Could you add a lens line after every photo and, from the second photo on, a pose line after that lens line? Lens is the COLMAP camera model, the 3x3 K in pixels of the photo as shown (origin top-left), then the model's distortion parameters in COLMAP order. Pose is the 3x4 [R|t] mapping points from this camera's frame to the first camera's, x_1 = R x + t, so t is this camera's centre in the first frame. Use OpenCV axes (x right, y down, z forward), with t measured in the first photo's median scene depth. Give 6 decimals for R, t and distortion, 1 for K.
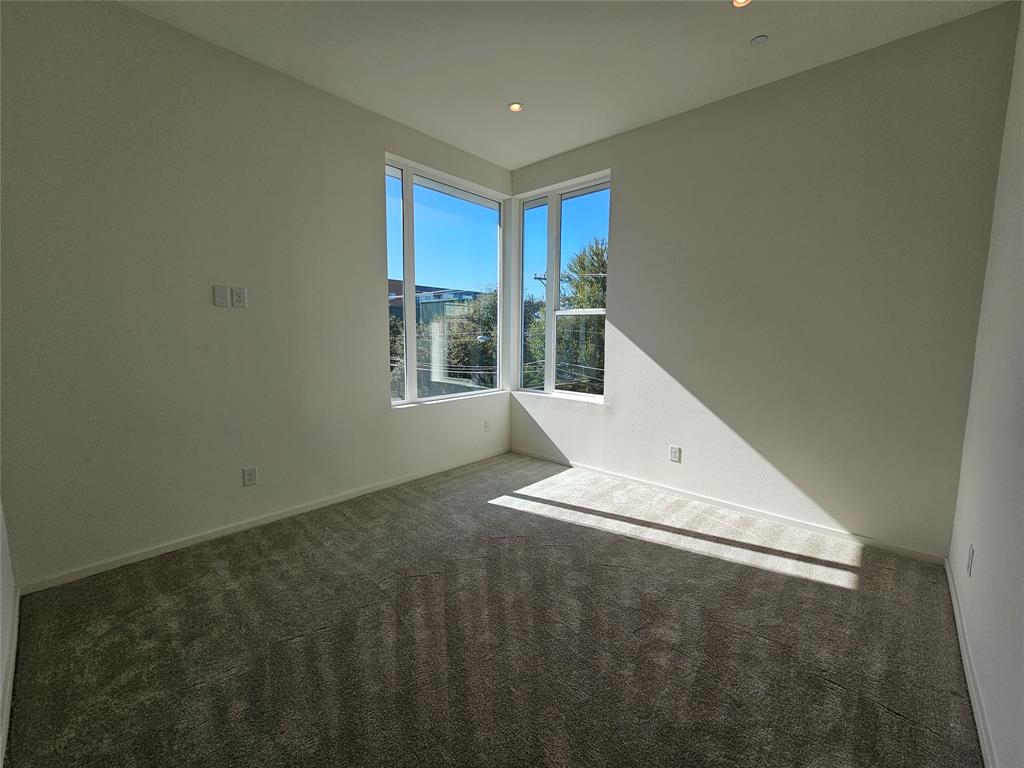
lens RADIAL K [[418.6, 0, 515.4], [0, 418.6, 381.2], [0, 0, 1]] dist [-0.002016, -0.000199]
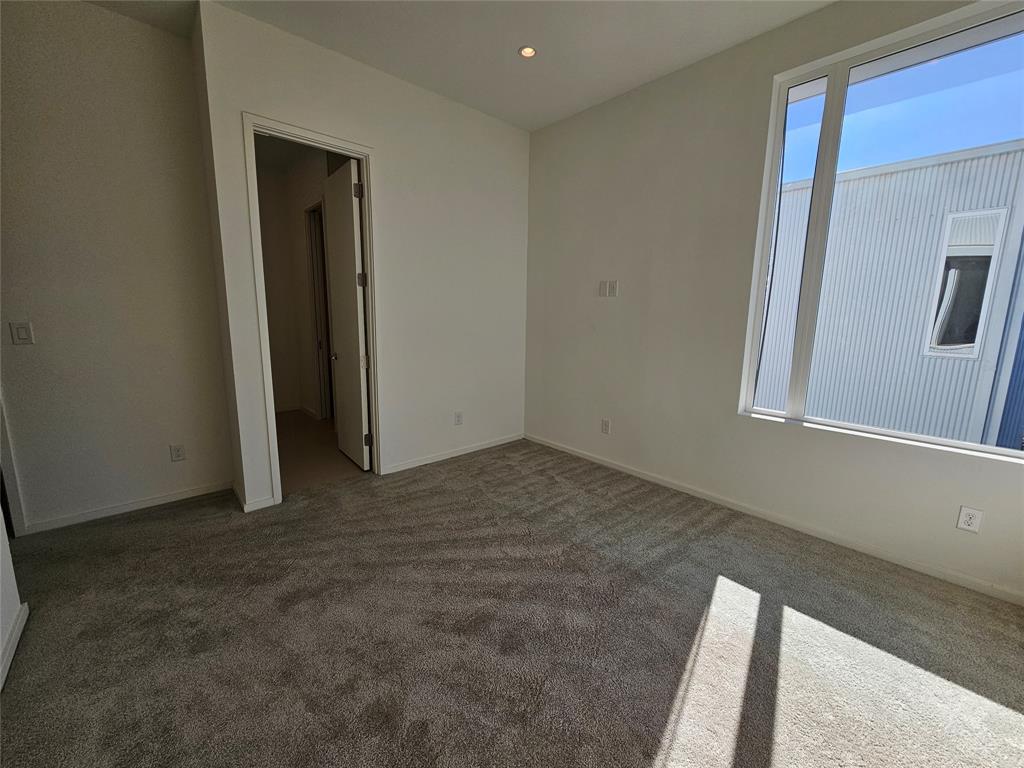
lens RADIAL K [[418.6, 0, 515.4], [0, 418.6, 381.2], [0, 0, 1]] dist [-0.002016, -0.000199]
pose [[-0.097534, 0.154455, -0.983174, 0.559940], [-0.128879, 0.977606, 0.166366, -0.077600], [0.986852, 0.142937, -0.075444, 0.681236]]
